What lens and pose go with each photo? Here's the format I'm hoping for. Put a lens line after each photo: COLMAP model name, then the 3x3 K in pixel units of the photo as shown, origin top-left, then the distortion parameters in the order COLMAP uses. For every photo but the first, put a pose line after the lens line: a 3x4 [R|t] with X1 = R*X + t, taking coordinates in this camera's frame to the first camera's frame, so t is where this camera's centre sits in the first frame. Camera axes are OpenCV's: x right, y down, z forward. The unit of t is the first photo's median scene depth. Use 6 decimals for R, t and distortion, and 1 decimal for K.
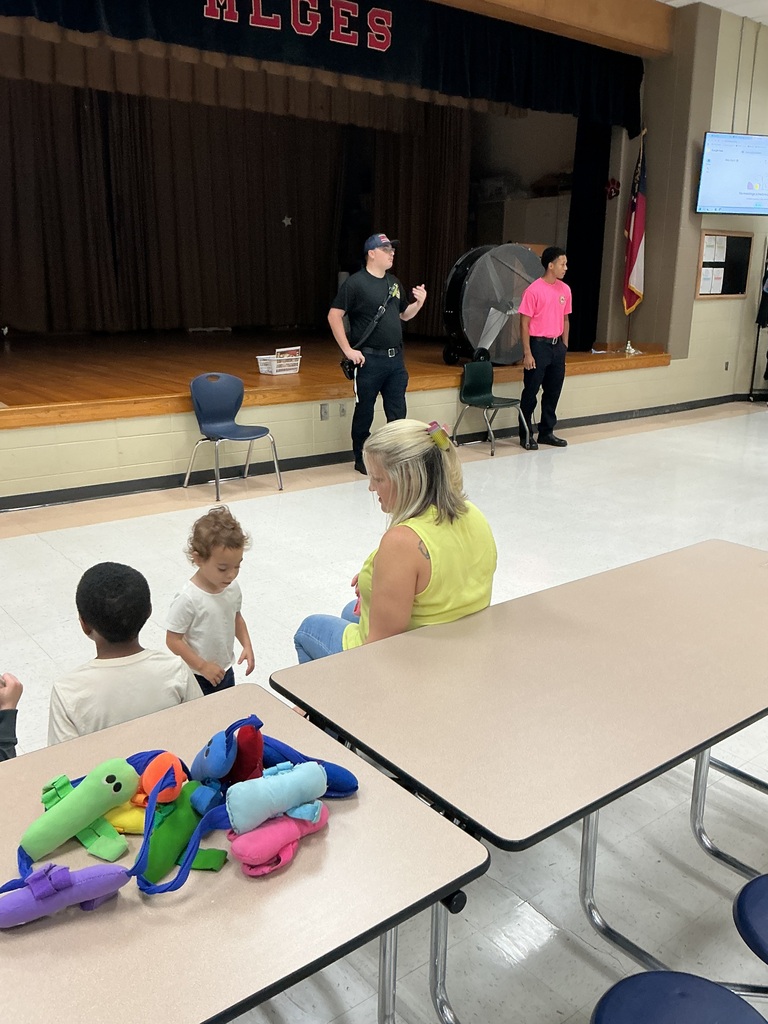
lens RADIAL K [[852.7, 0, 384.0], [0, 852.7, 512.0], [0, 0, 1]] dist [0.114893, -0.259664]
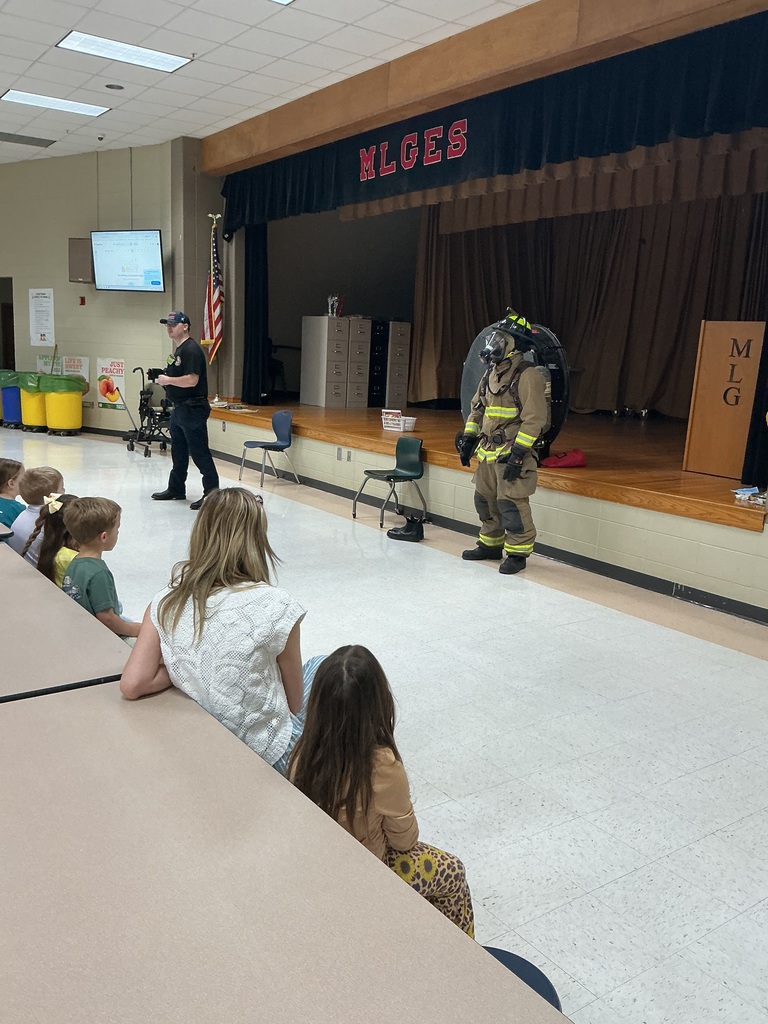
lens RADIAL K [[852.7, 0, 384.0], [0, 852.7, 512.0], [0, 0, 1]] dist [0.114893, -0.259664]
pose [[-0.036537, 0.161014, -0.986276, 1.207862], [-0.309497, 0.936587, 0.164368, -0.267251], [0.950198, 0.311255, 0.015614, 1.066037]]
